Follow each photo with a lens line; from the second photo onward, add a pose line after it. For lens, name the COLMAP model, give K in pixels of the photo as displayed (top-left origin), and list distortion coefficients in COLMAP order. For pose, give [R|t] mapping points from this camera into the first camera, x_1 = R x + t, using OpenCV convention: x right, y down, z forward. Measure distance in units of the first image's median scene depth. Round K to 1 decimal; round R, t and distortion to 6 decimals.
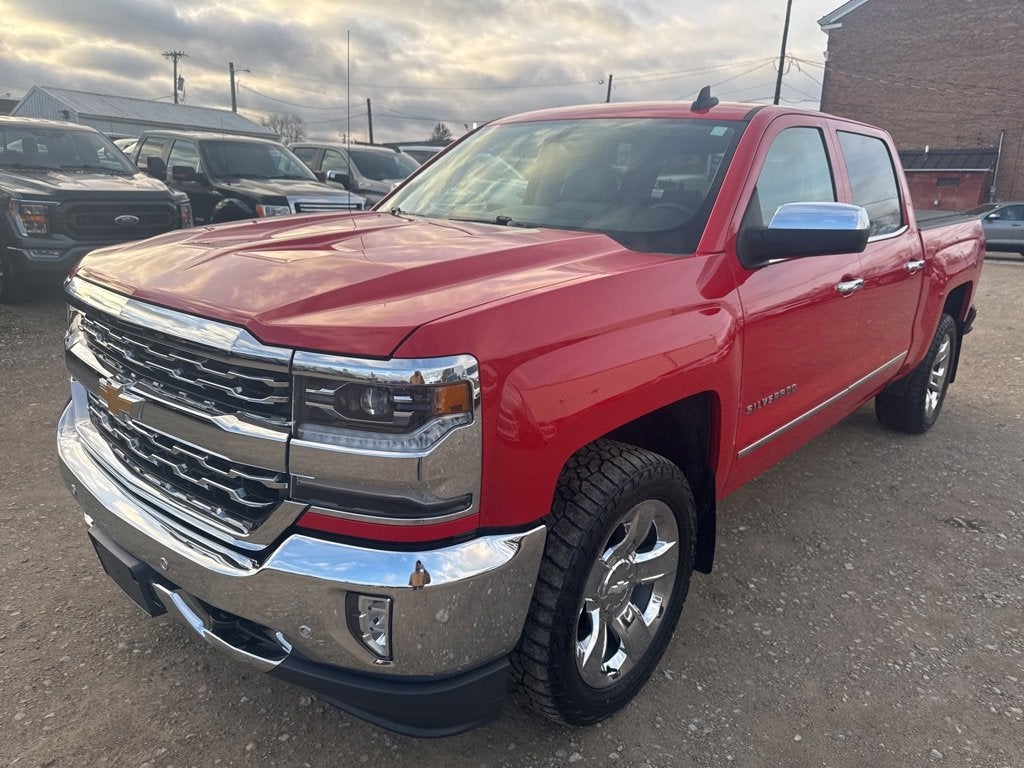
lens RADIAL K [[726.1, 0, 505.0], [0, 726.1, 391.5], [0, 0, 1]] dist [0.022363, -0.026833]
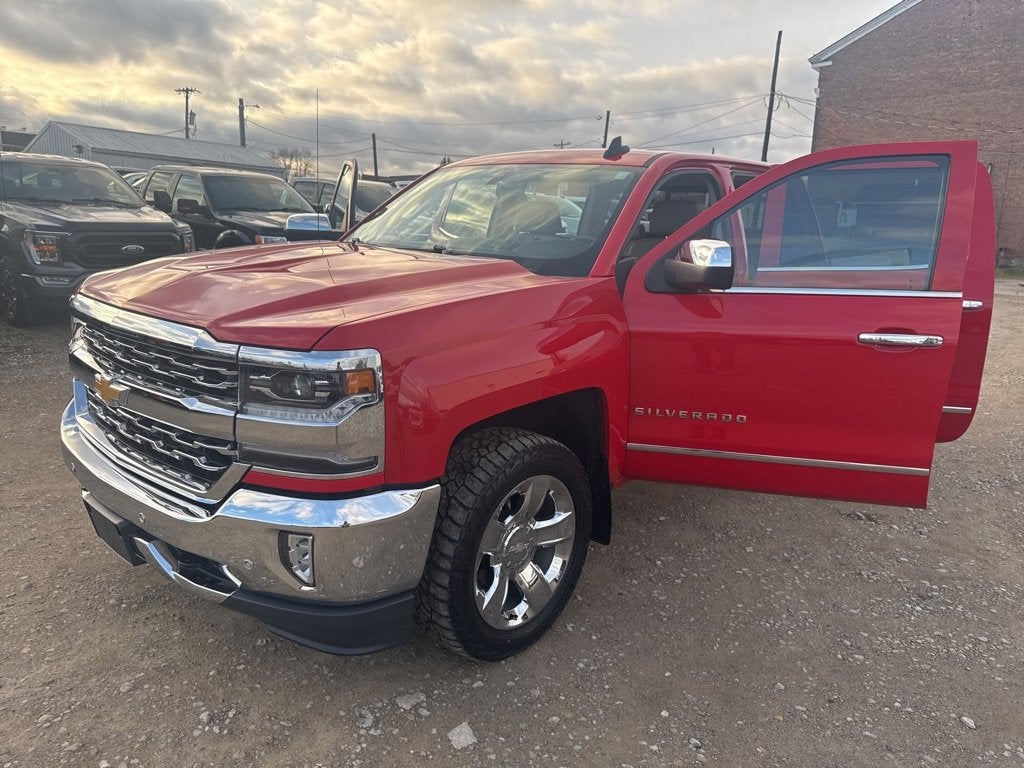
lens RADIAL K [[726.1, 0, 511.9], [0, 726.1, 401.7], [0, 0, 1]] dist [0.022363, -0.026833]
pose [[0.999993, 0.001724, -0.003331, 0.142313], [-0.001812, 0.999642, -0.026687, 0.054410], [0.003283, 0.026693, 0.999638, -0.215432]]
